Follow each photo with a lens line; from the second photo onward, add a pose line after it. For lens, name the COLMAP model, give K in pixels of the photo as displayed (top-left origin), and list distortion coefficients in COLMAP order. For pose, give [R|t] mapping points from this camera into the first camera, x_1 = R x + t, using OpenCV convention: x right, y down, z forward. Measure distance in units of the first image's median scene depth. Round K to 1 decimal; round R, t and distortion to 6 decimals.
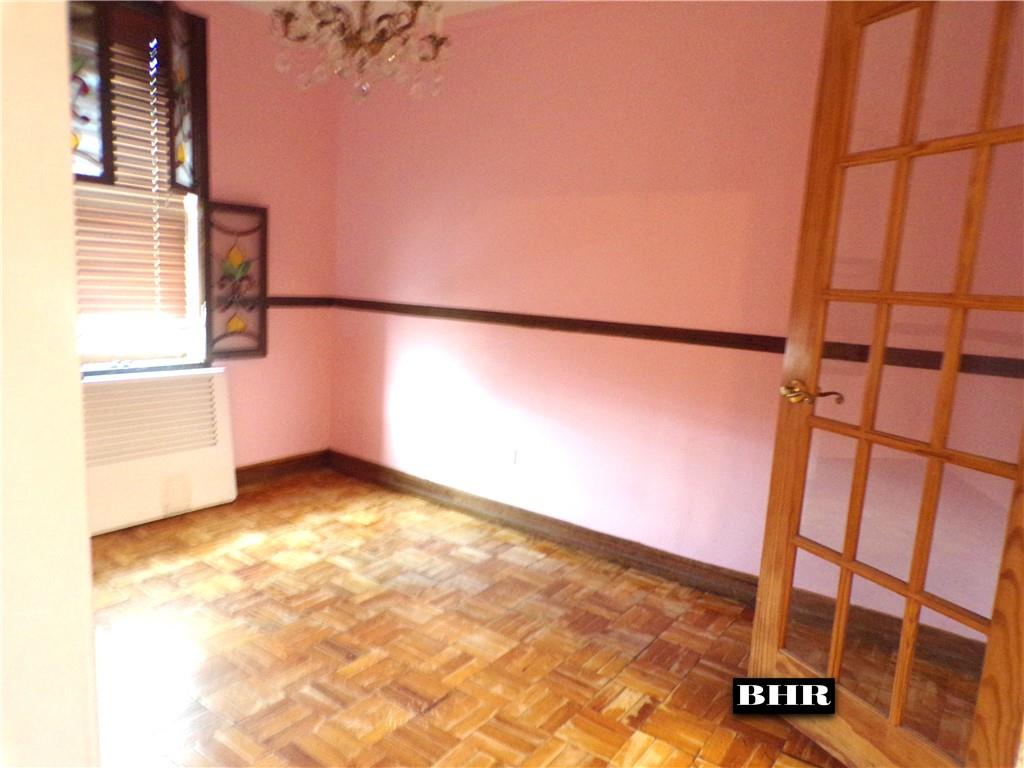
lens RADIAL K [[699.5, 0, 515.4], [0, 699.5, 388.1], [0, 0, 1]] dist [0.002597, 0.002980]
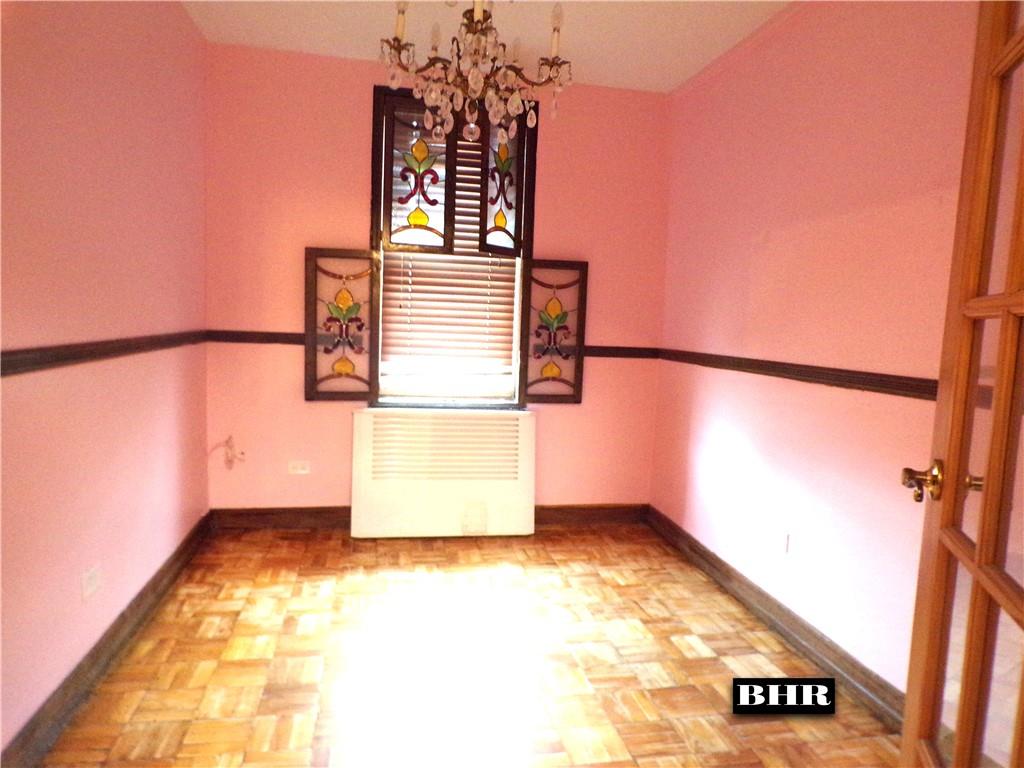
lens RADIAL K [[684.2, 0, 481.9], [0, 684.2, 397.2], [0, 0, 1]] dist [-0.025861, 0.002531]
pose [[0.711818, 0.045292, -0.700902, 0.269558], [-0.103583, 0.993776, -0.040978, 0.002478], [0.694684, 0.101770, 0.712080, 0.191257]]
